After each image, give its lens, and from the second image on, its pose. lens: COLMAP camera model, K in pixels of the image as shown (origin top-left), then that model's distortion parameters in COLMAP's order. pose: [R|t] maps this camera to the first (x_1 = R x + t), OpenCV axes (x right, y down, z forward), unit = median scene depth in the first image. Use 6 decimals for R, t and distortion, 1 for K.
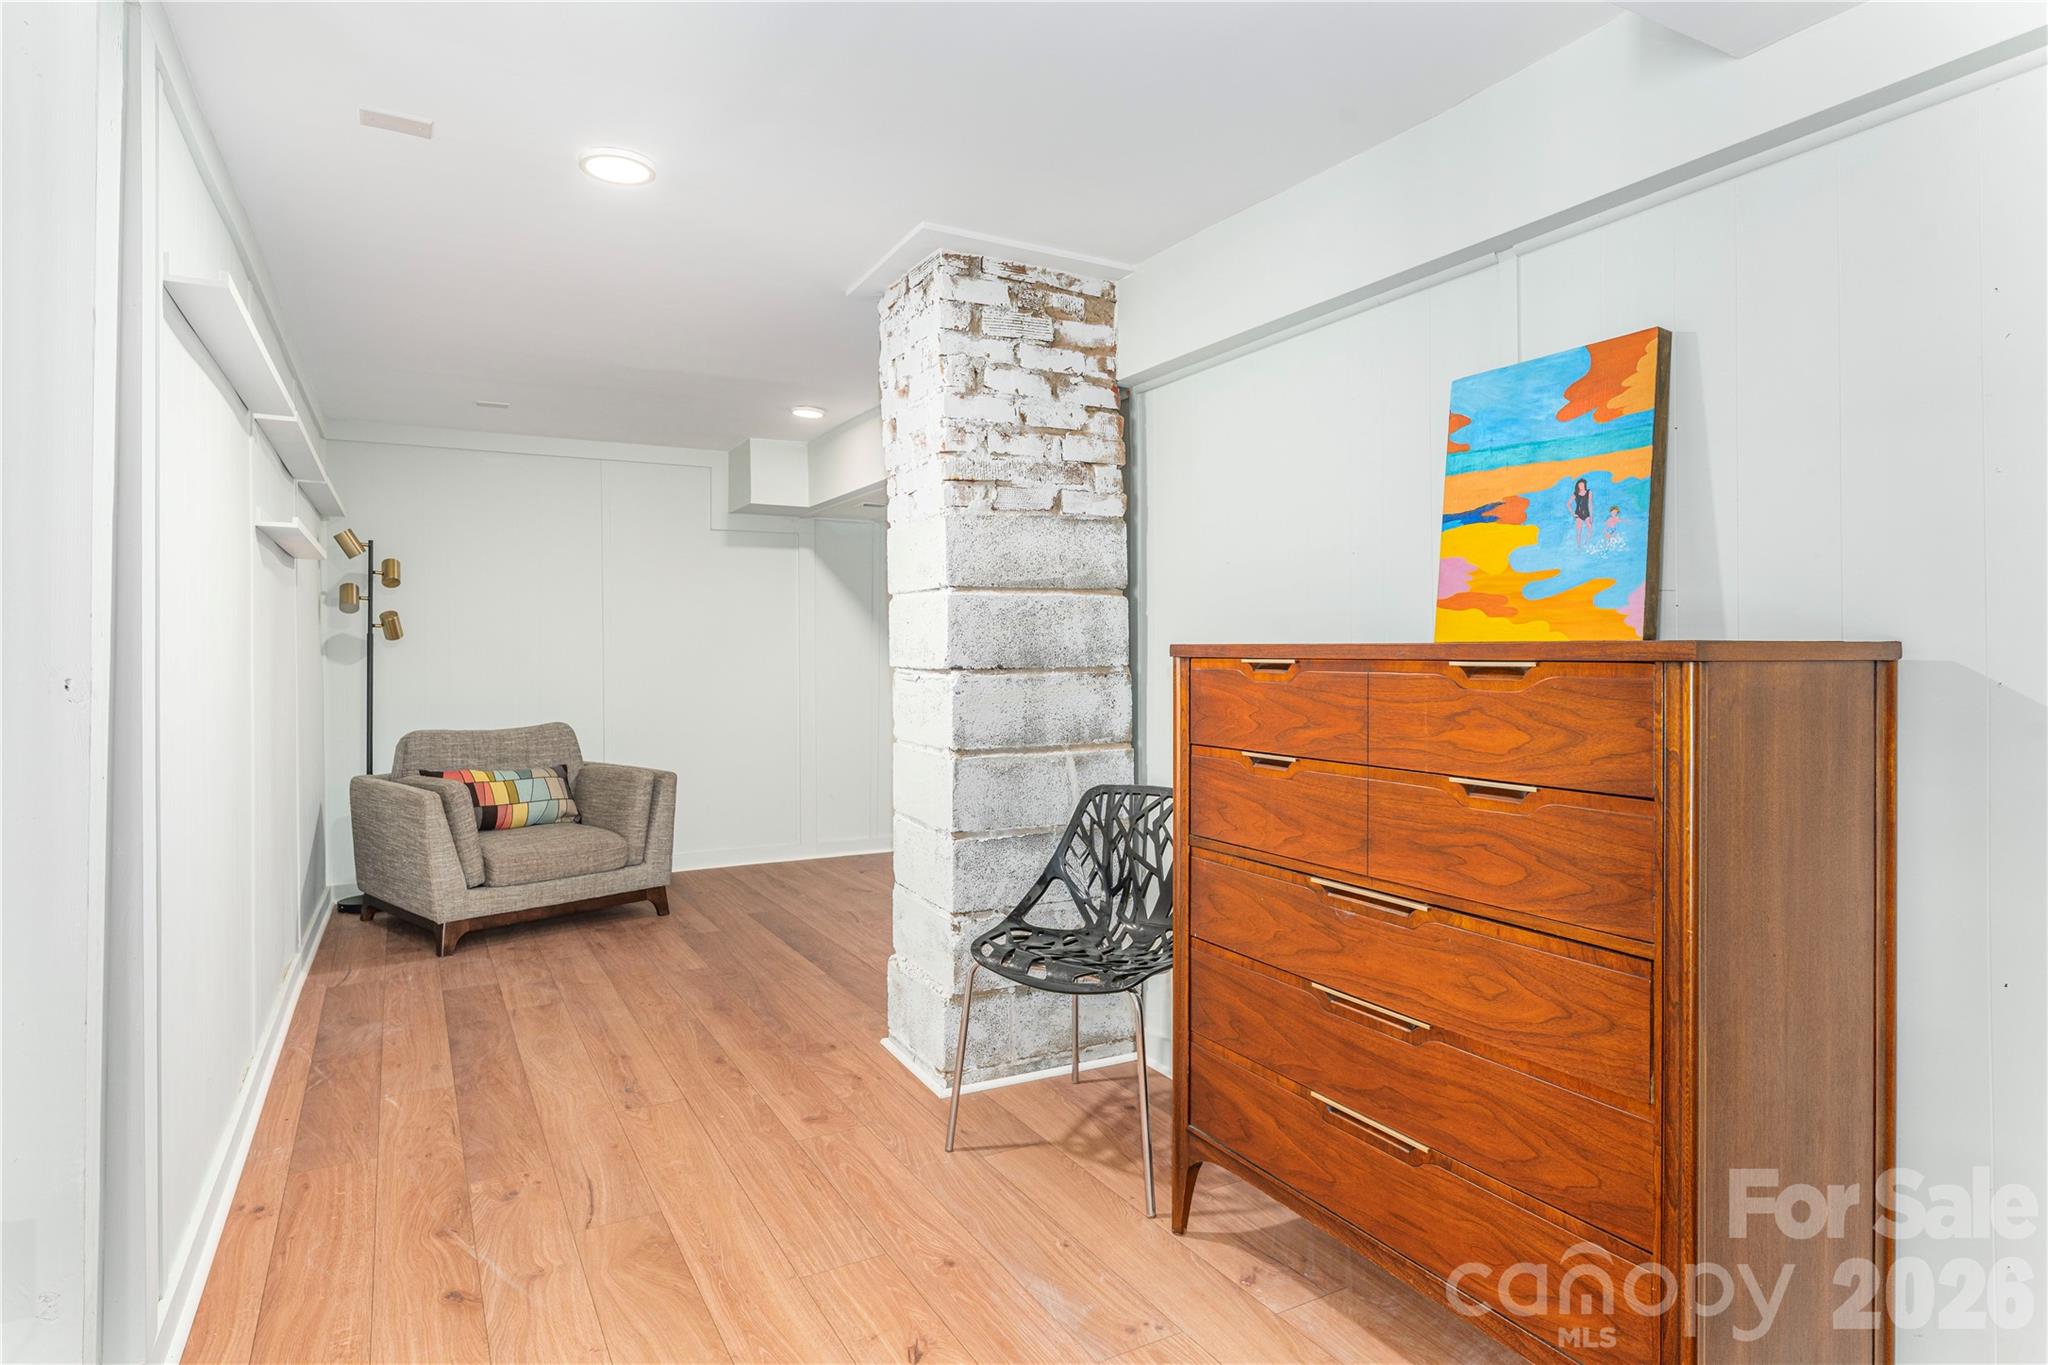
lens RADIAL K [[1118.9, 0, 1028.3], [0, 1118.9, 671.8], [0, 0, 1]] dist [-0.000684, -0.000369]
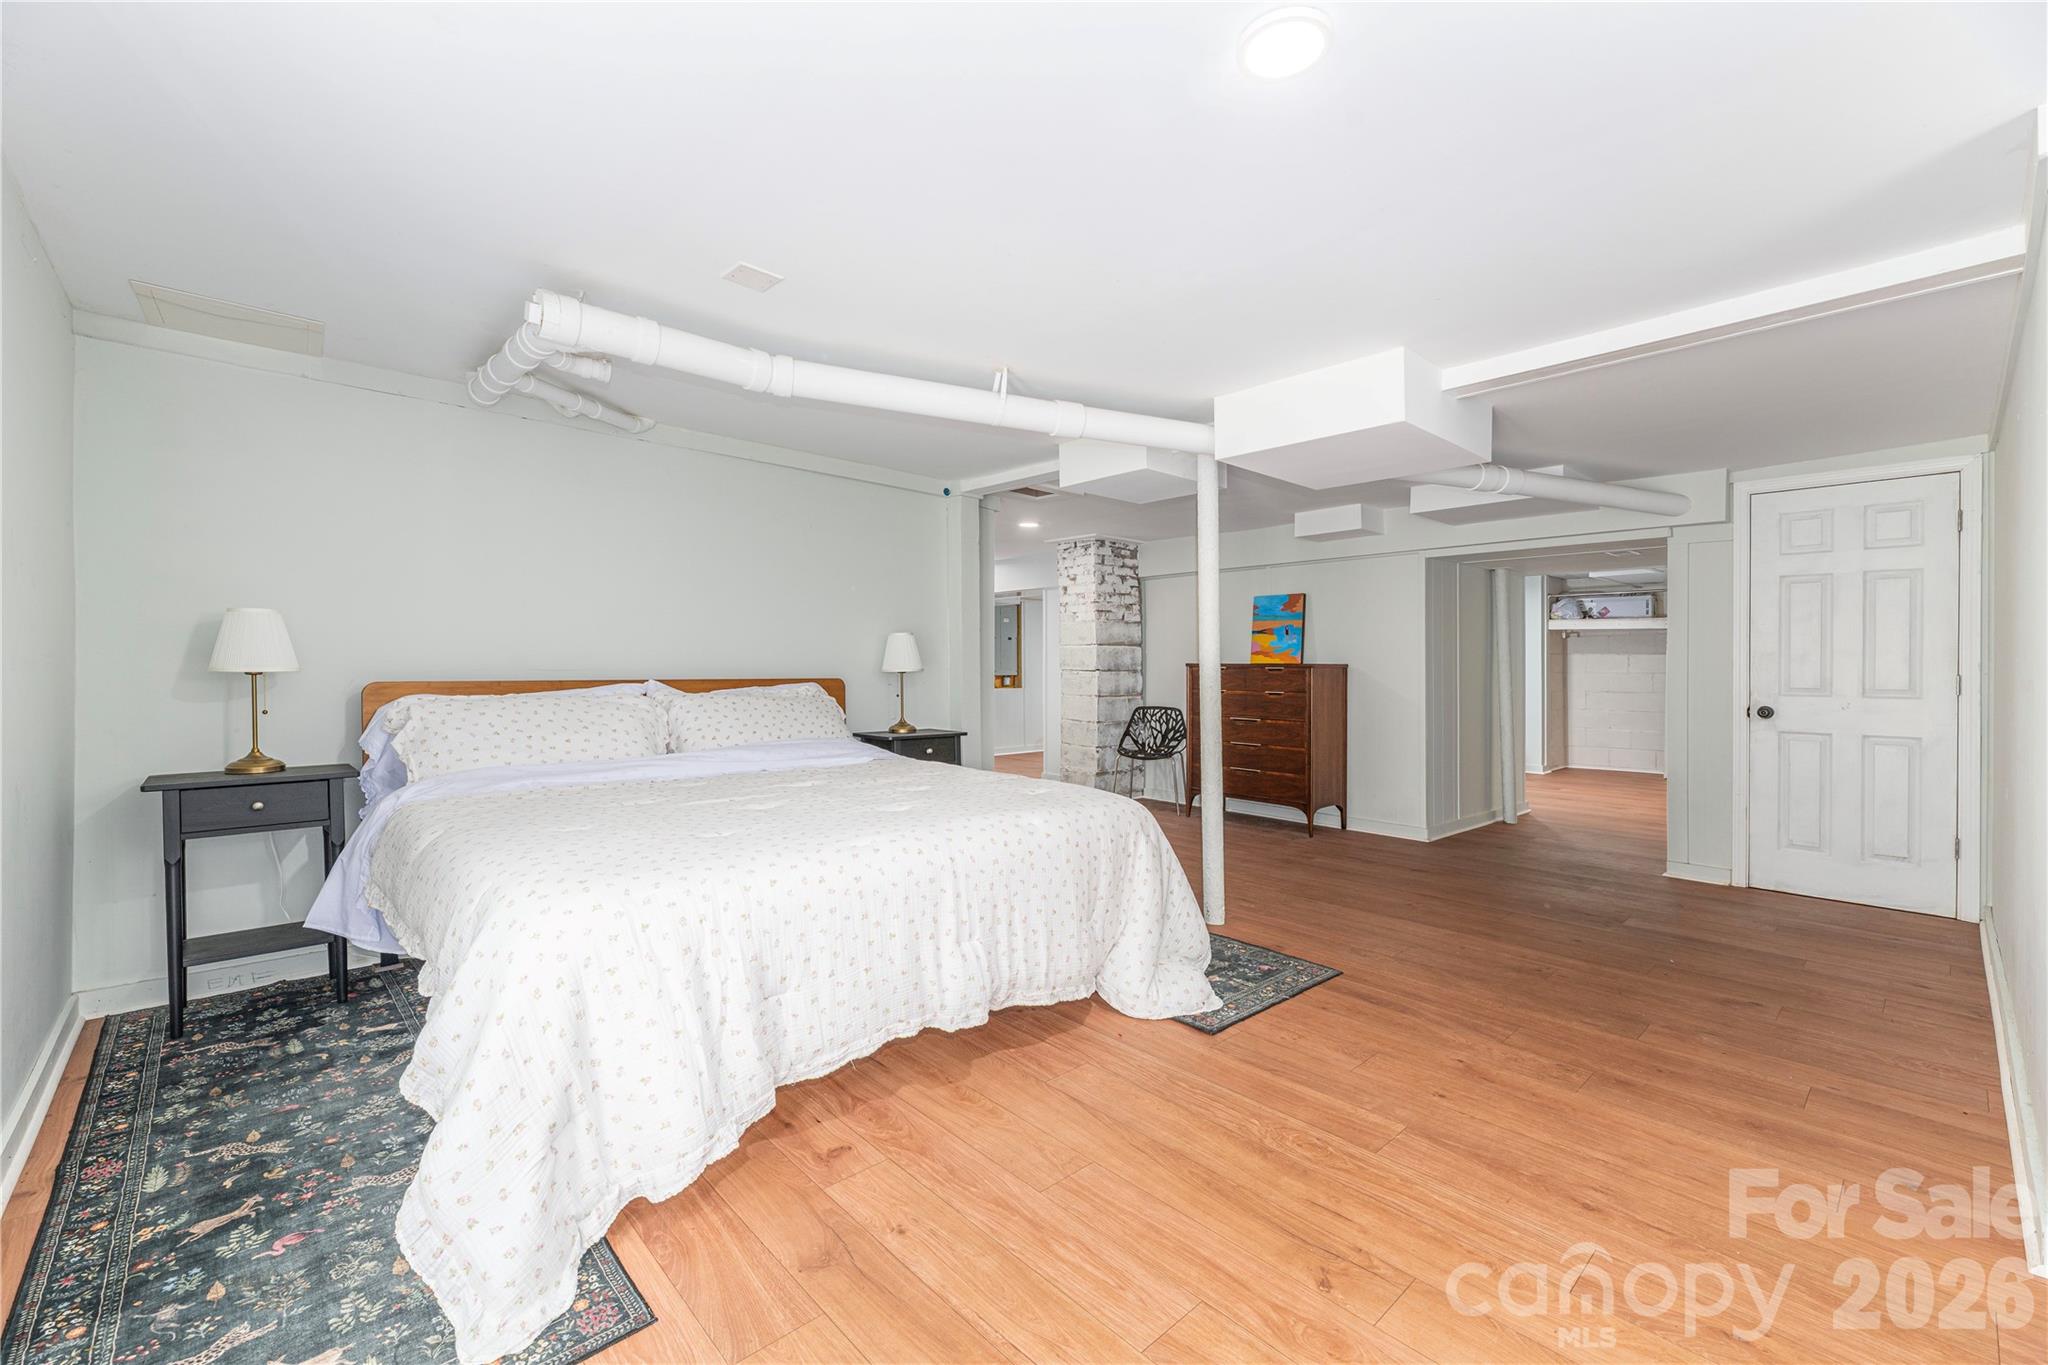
lens RADIAL K [[837.7, 0, 1021.4], [0, 837.7, 678.3], [0, 0, 1]] dist [-0.001404, -0.000136]
pose [[0.972570, 0.000345, 0.232612, -0.811158], [-0.000541, 1.000000, 0.000778, 0.017795], [-0.232611, -0.000883, 0.972569, -1.231800]]
